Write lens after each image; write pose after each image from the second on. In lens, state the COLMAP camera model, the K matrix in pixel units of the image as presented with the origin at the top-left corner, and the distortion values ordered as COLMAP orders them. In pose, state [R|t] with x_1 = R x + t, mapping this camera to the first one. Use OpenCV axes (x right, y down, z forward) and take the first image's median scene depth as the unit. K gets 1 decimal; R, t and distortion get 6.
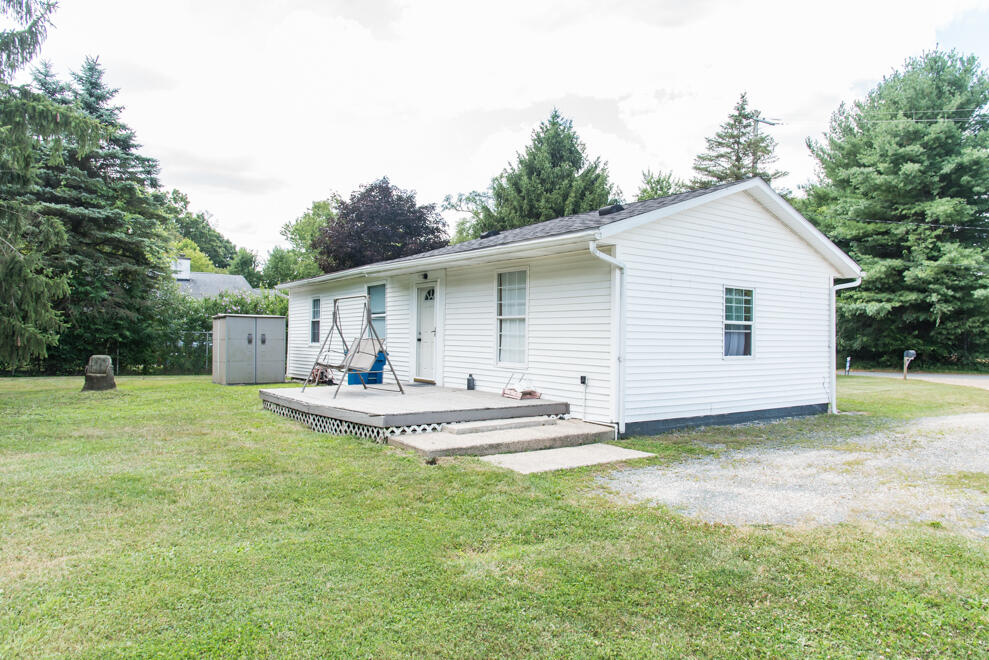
lens RADIAL K [[663.9, 0, 494.5], [0, 663.9, 330.0], [0, 0, 1]] dist [0.001403, -0.000060]
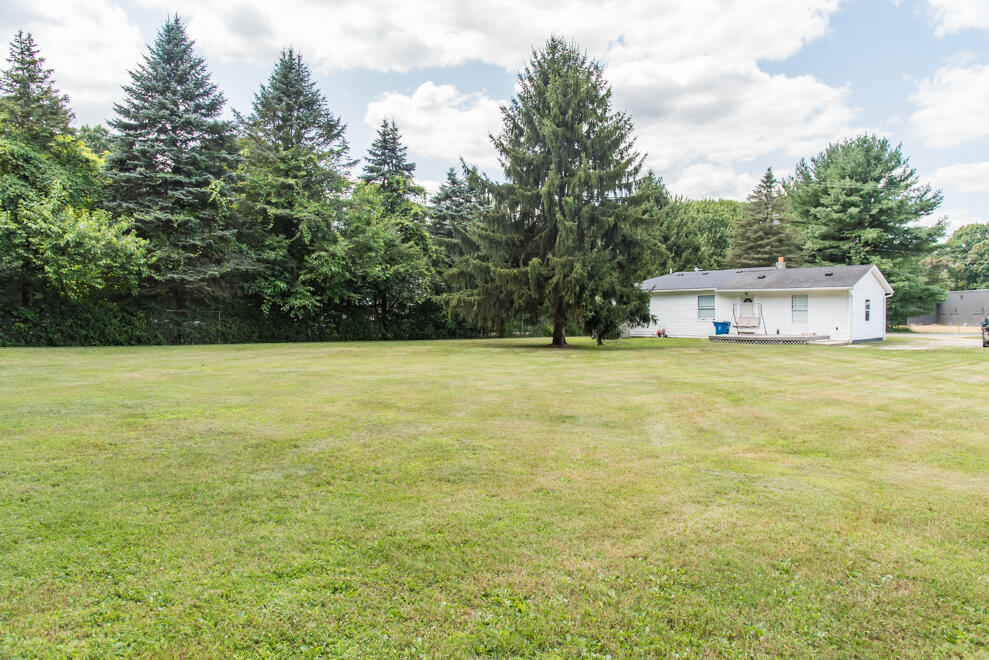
lens RADIAL K [[663.9, 0, 494.5], [0, 663.9, 330.0], [0, 0, 1]] dist [0.001403, -0.000060]
pose [[0.987914, -0.016100, 0.154163, -0.526484], [0.010079, 0.999158, 0.039759, -0.017426], [-0.154674, -0.037724, 0.987245, -0.520479]]
